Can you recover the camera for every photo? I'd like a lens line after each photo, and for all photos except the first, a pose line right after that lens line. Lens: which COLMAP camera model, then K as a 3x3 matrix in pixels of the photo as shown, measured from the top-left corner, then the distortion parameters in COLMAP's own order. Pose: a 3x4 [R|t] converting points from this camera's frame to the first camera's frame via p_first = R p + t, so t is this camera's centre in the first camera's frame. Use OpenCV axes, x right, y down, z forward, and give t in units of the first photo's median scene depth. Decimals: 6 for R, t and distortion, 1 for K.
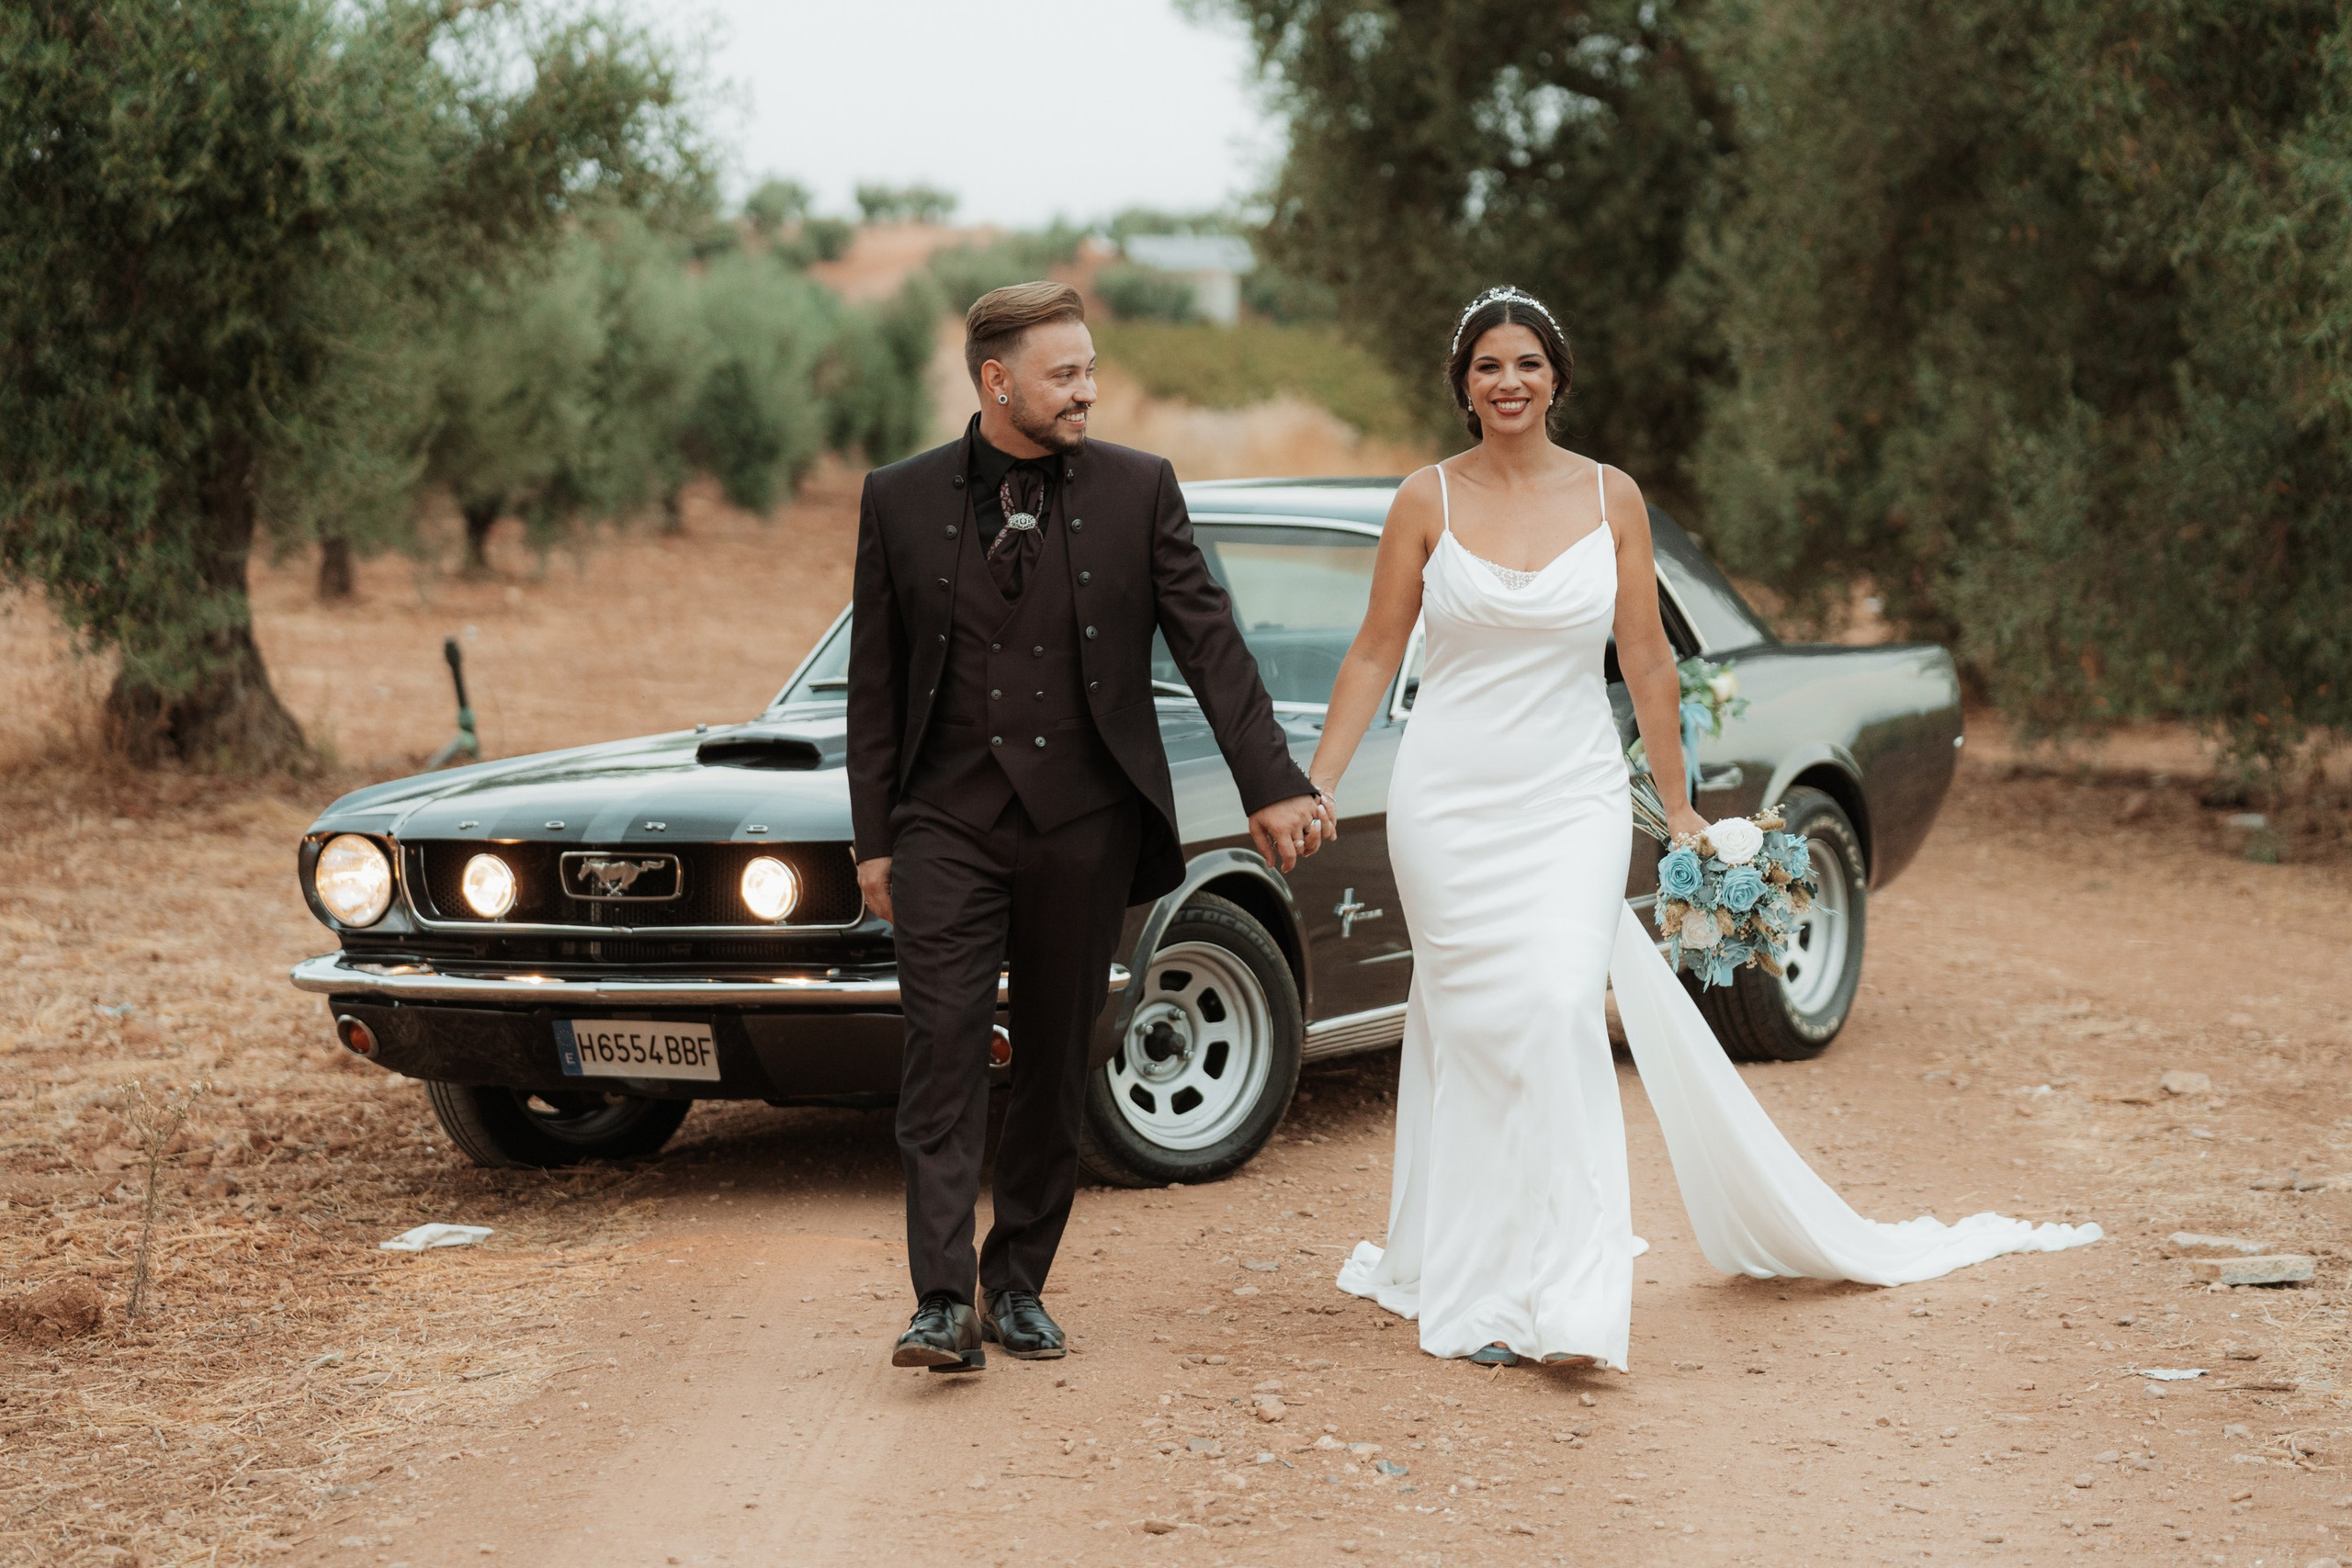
lens RADIAL K [[6515.1, 0, 1176.0], [0, 6515.1, 784.0], [0, 0, 1]] dist [0.457581, -1.037742]
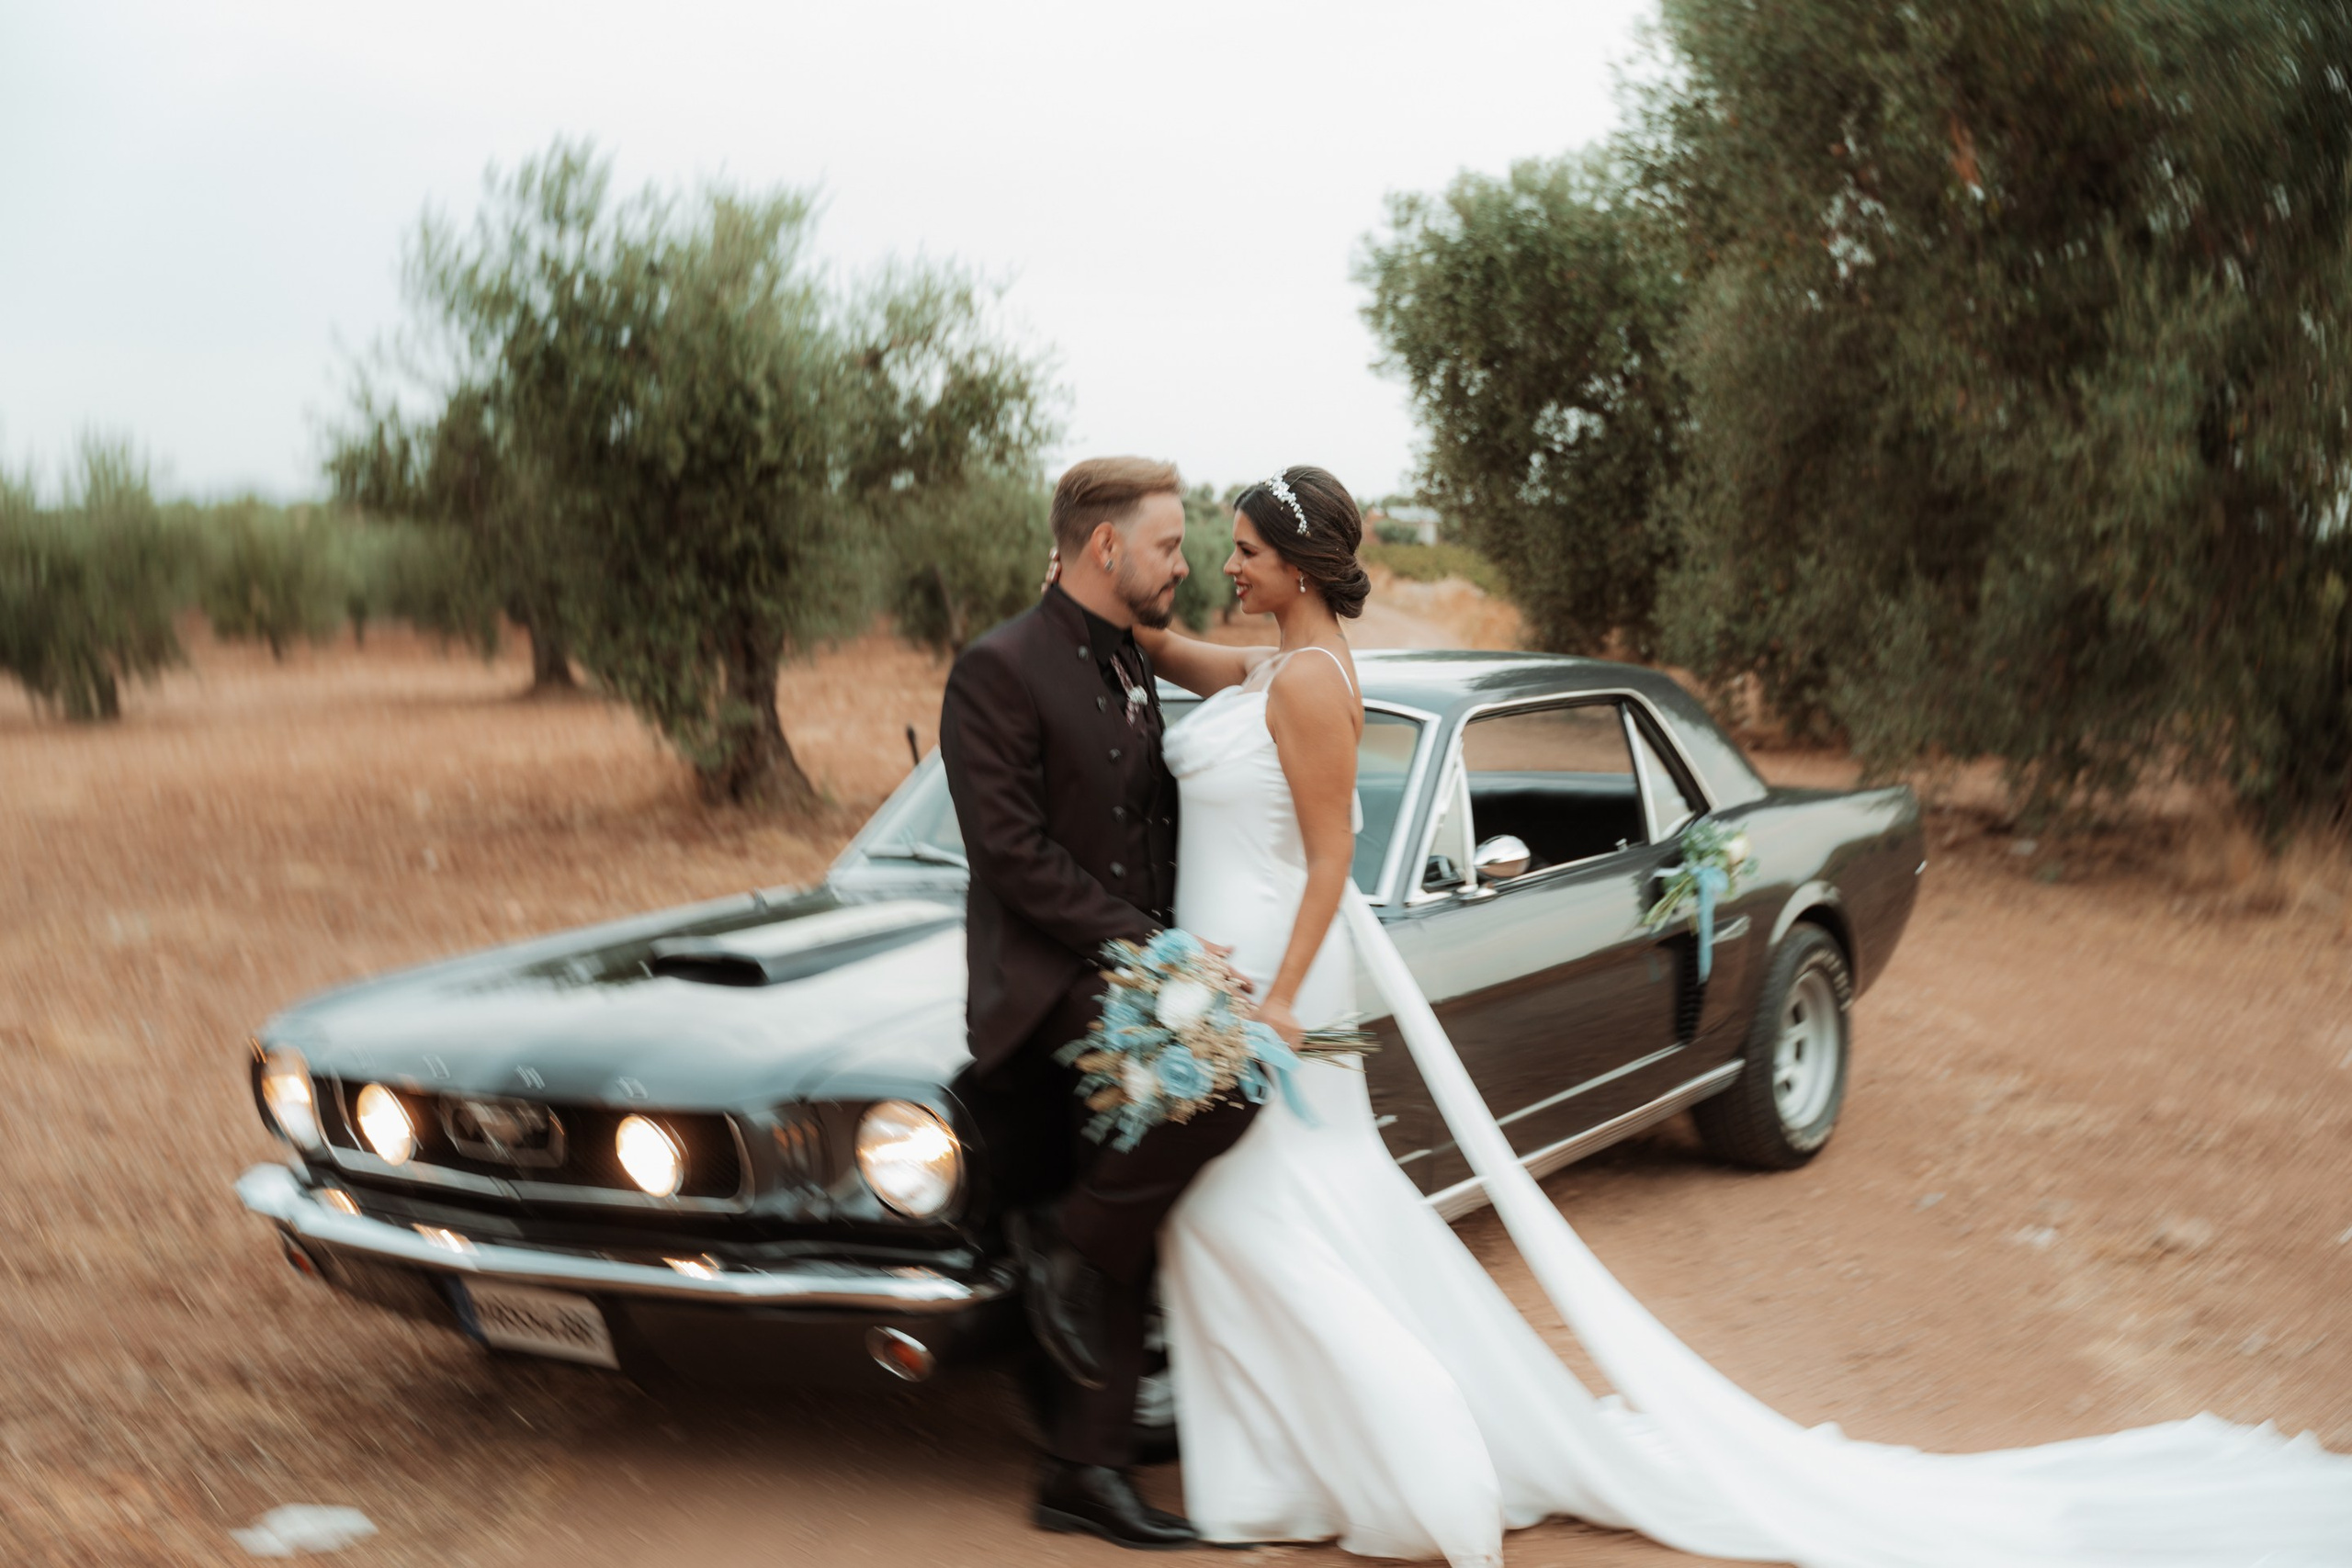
lens RADIAL K [[2740.0, 0, 1152.5], [0, 2740.0, 838.6], [0, 0, 1]] dist [0.006280, 0.032526]
pose [[0.995481, 0.002060, -0.094938, 0.019903], [0.001320, 0.999368, 0.035518, -0.020334], [0.094951, -0.035483, 0.994849, 0.344725]]
